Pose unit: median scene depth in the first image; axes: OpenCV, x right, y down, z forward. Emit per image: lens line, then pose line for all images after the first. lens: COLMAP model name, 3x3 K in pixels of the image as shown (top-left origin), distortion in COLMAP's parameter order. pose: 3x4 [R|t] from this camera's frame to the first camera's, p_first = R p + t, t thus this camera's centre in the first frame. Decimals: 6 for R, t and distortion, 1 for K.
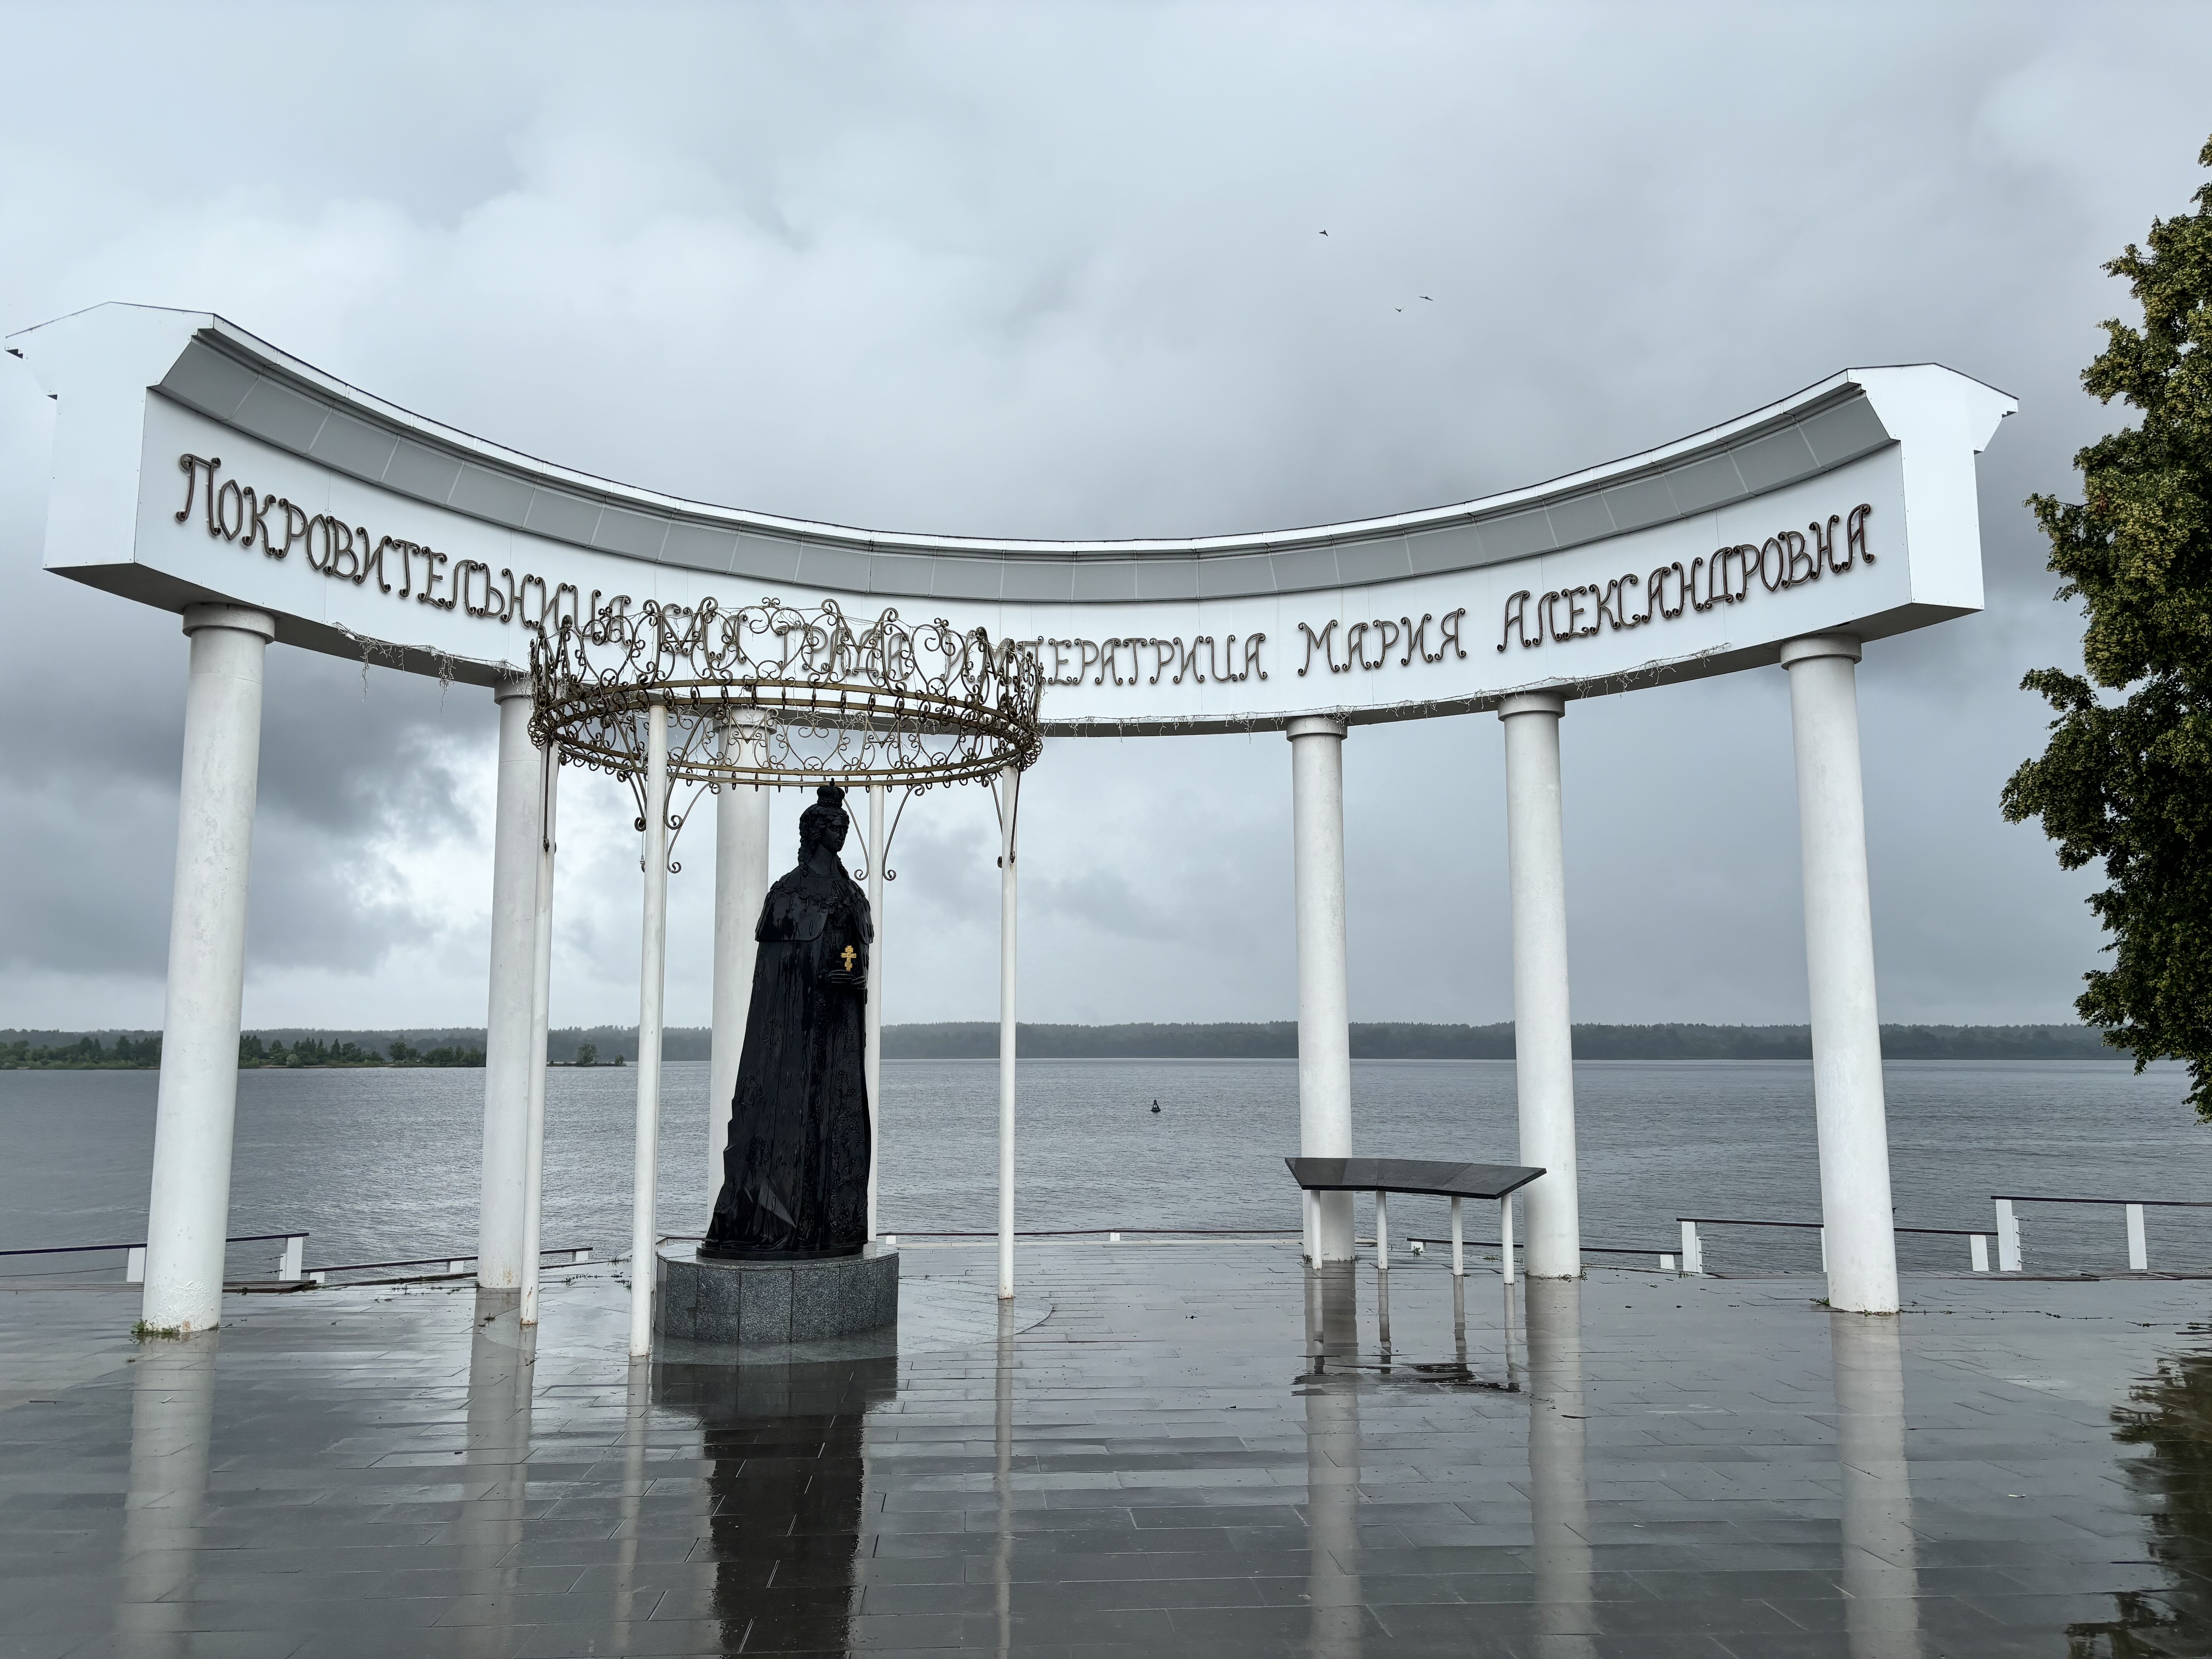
lens RADIAL K [[1660.1, 0, 1055.4], [0, 1660.1, 834.0], [0, 0, 1]] dist [0.083266, -0.001452]
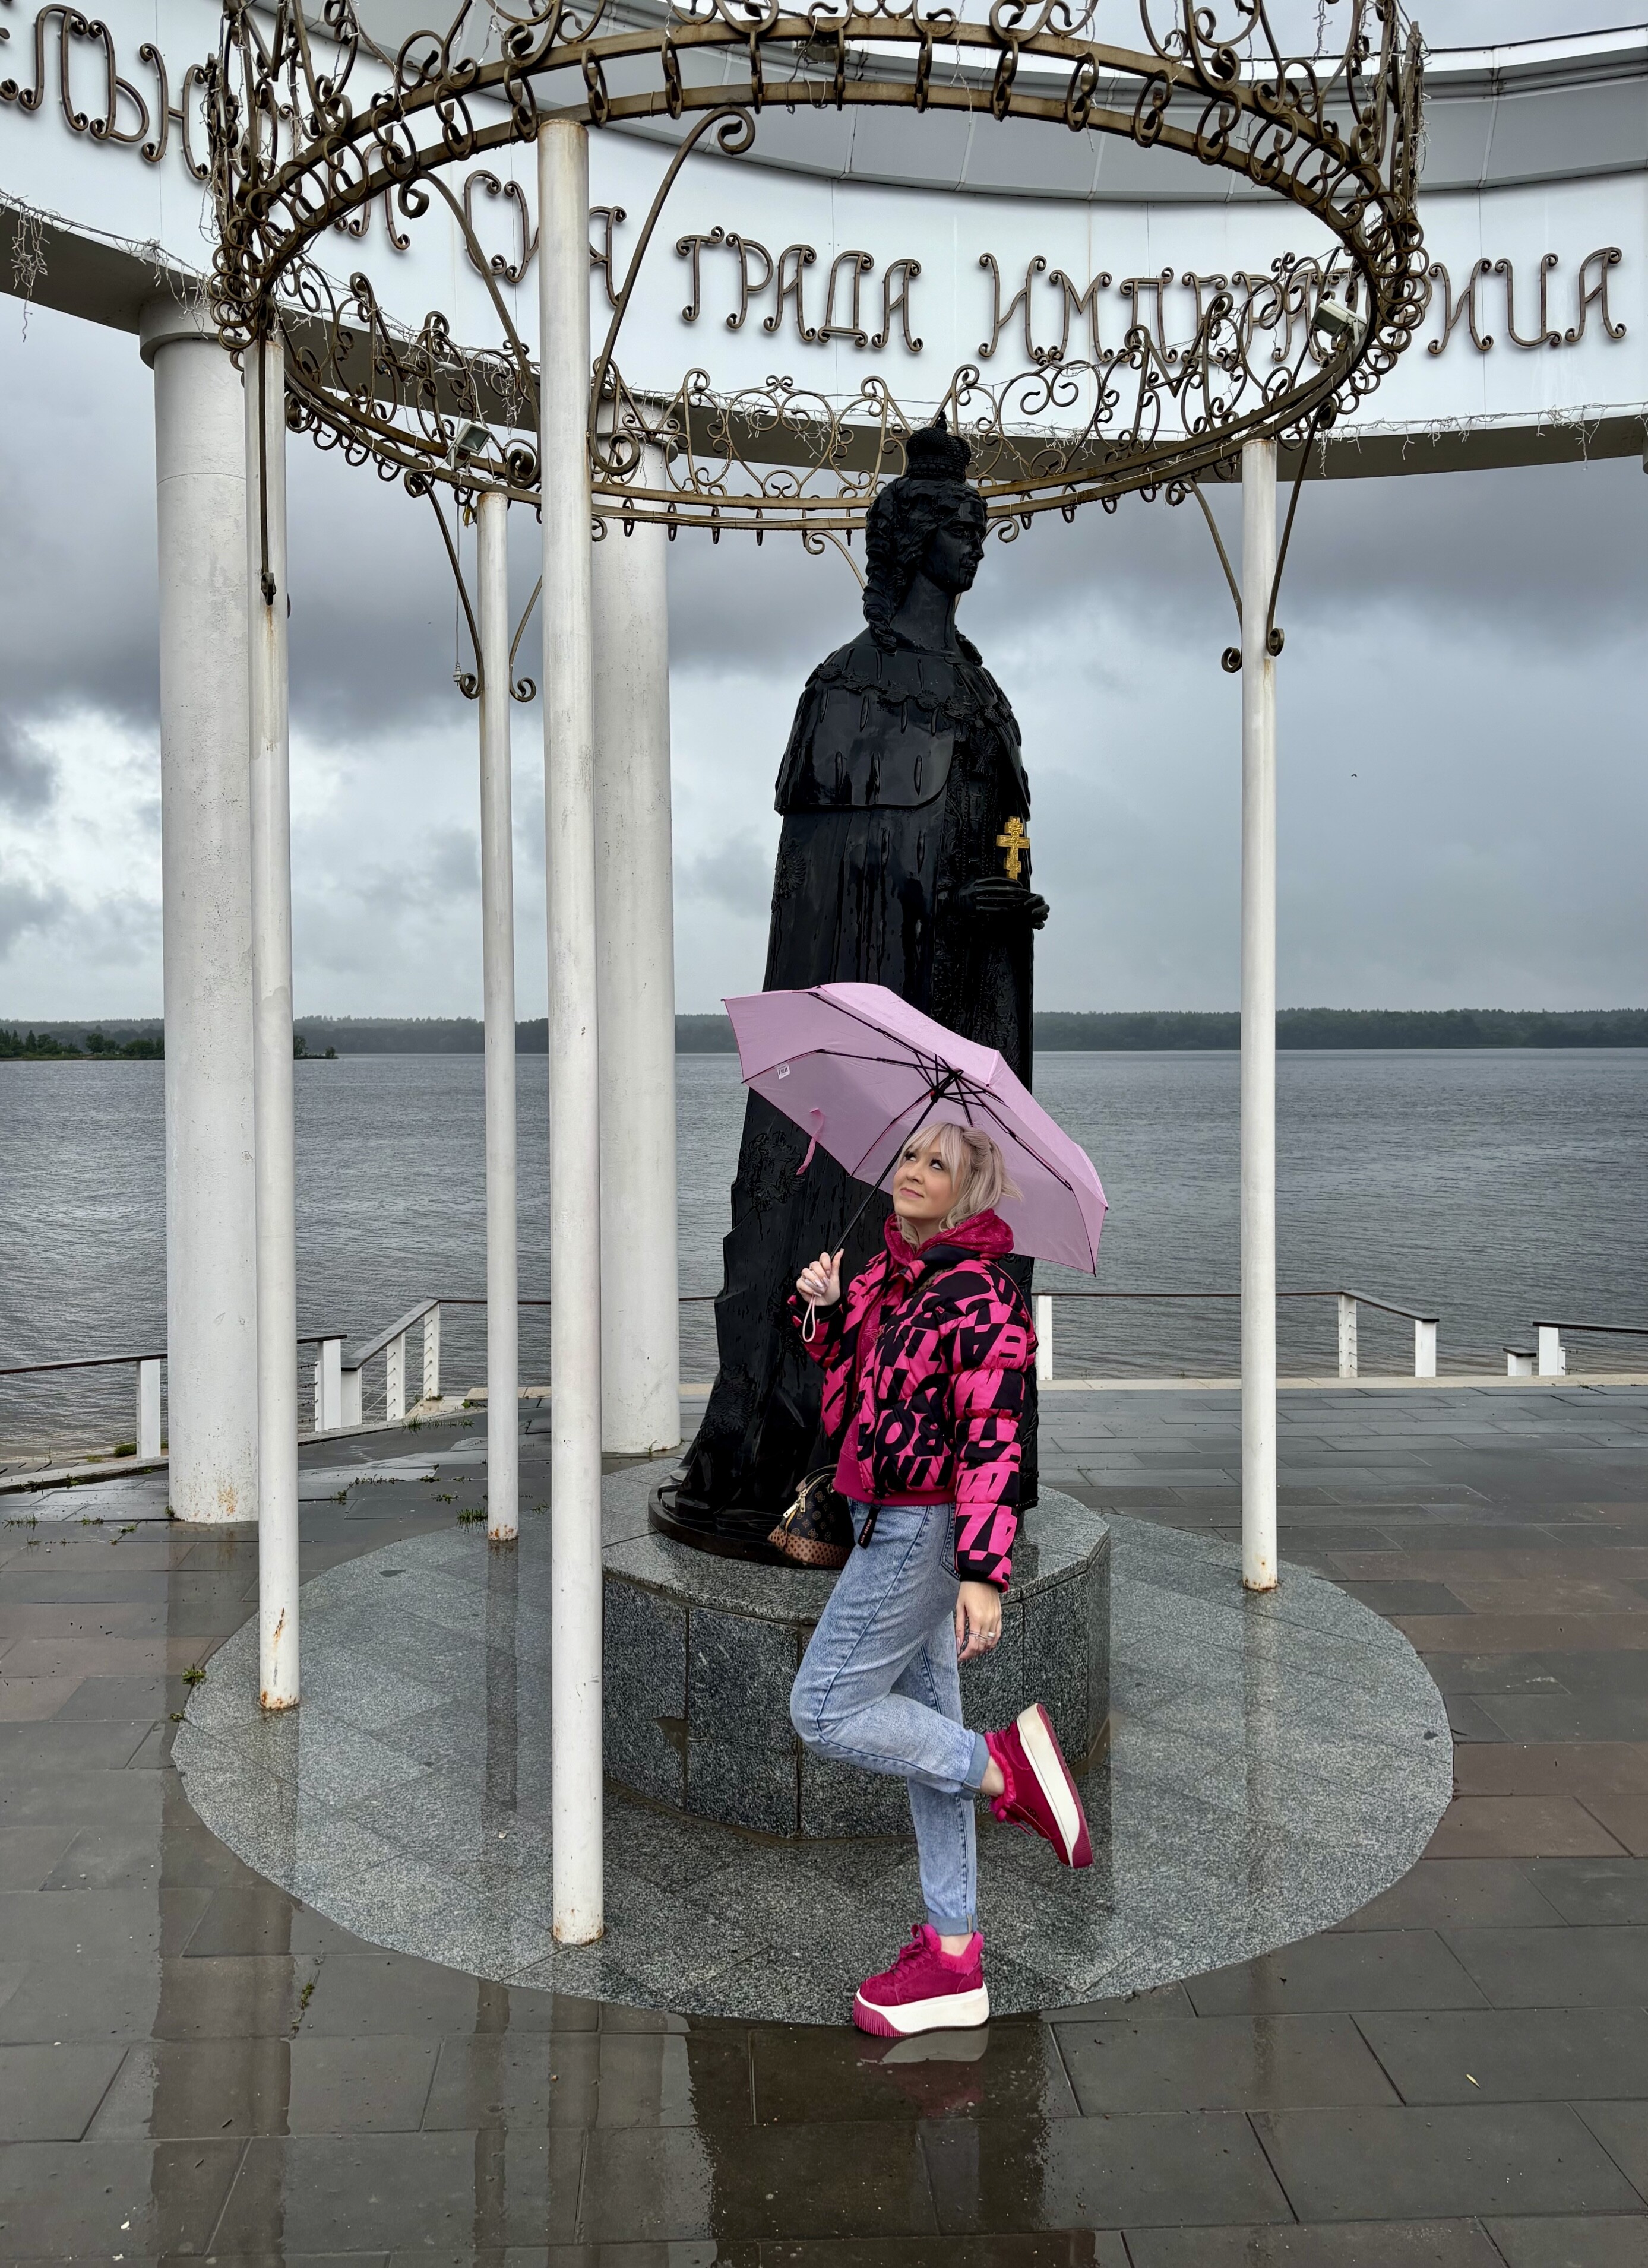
lens RADIAL K [[1807.7, 0, 735.0], [0, 1807.7, 1125.8], [0, 0, 1]] dist [-0.000587, 0.001109]
pose [[0.999574, -0.002393, -0.029103, -0.147300], [0.007426, 0.984703, 0.174084, 0.052494], [0.028241, -0.174226, 0.984301, 0.449641]]
